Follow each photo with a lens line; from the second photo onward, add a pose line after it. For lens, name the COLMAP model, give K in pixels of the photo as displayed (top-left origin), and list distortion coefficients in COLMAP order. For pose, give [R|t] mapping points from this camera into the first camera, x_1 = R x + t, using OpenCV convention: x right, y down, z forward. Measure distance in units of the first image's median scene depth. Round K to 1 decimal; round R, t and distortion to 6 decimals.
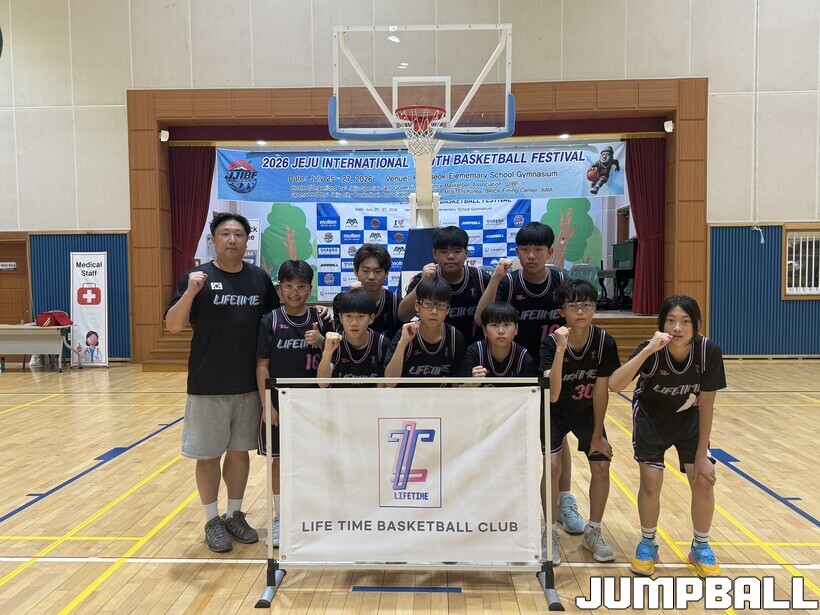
lens RADIAL K [[700.7, 0, 400.1], [0, 700.7, 310.9], [0, 0, 1]] dist [0.148591, -0.307744]
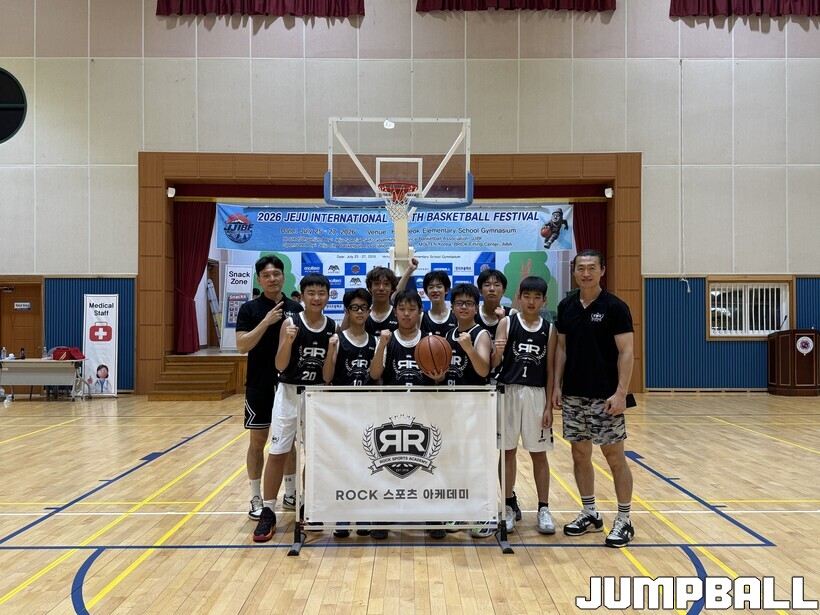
lens RADIAL K [[698.4, 0, 408.9], [0, 698.4, 311.1], [0, 0, 1]] dist [0.130604, -0.233588]
pose [[0.998593, 0.008691, 0.052315, -0.011611], [-0.005402, 0.998020, -0.062672, 0.010727], [-0.052756, 0.062301, 0.996662, -0.129387]]
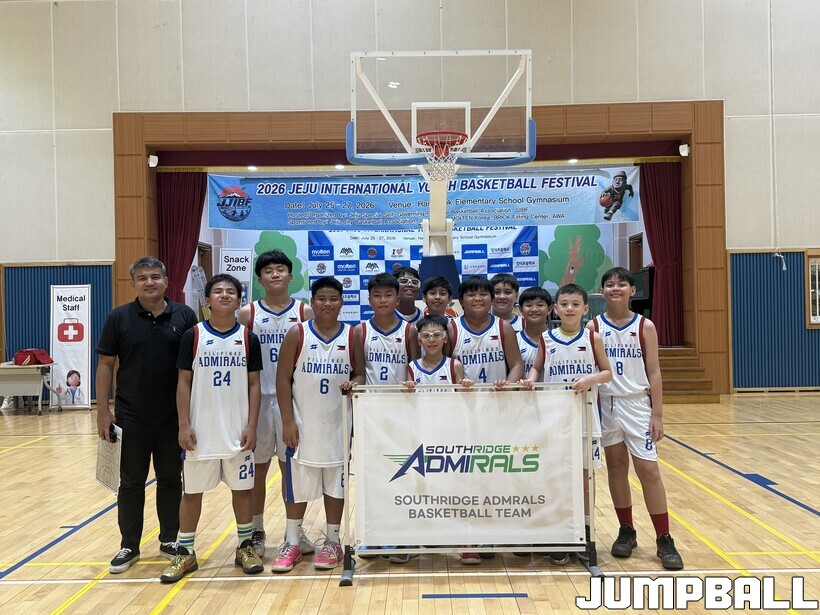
lens RADIAL K [[781.6, 0, 410.0], [0, 781.6, 307.5], [0, 0, 1]] dist [0.155235, -0.335763]
pose [[0.999329, -0.008779, 0.035557, -0.031770], [0.010794, 0.998323, -0.056869, 0.009928], [-0.034998, 0.057215, 0.997748, -0.044001]]
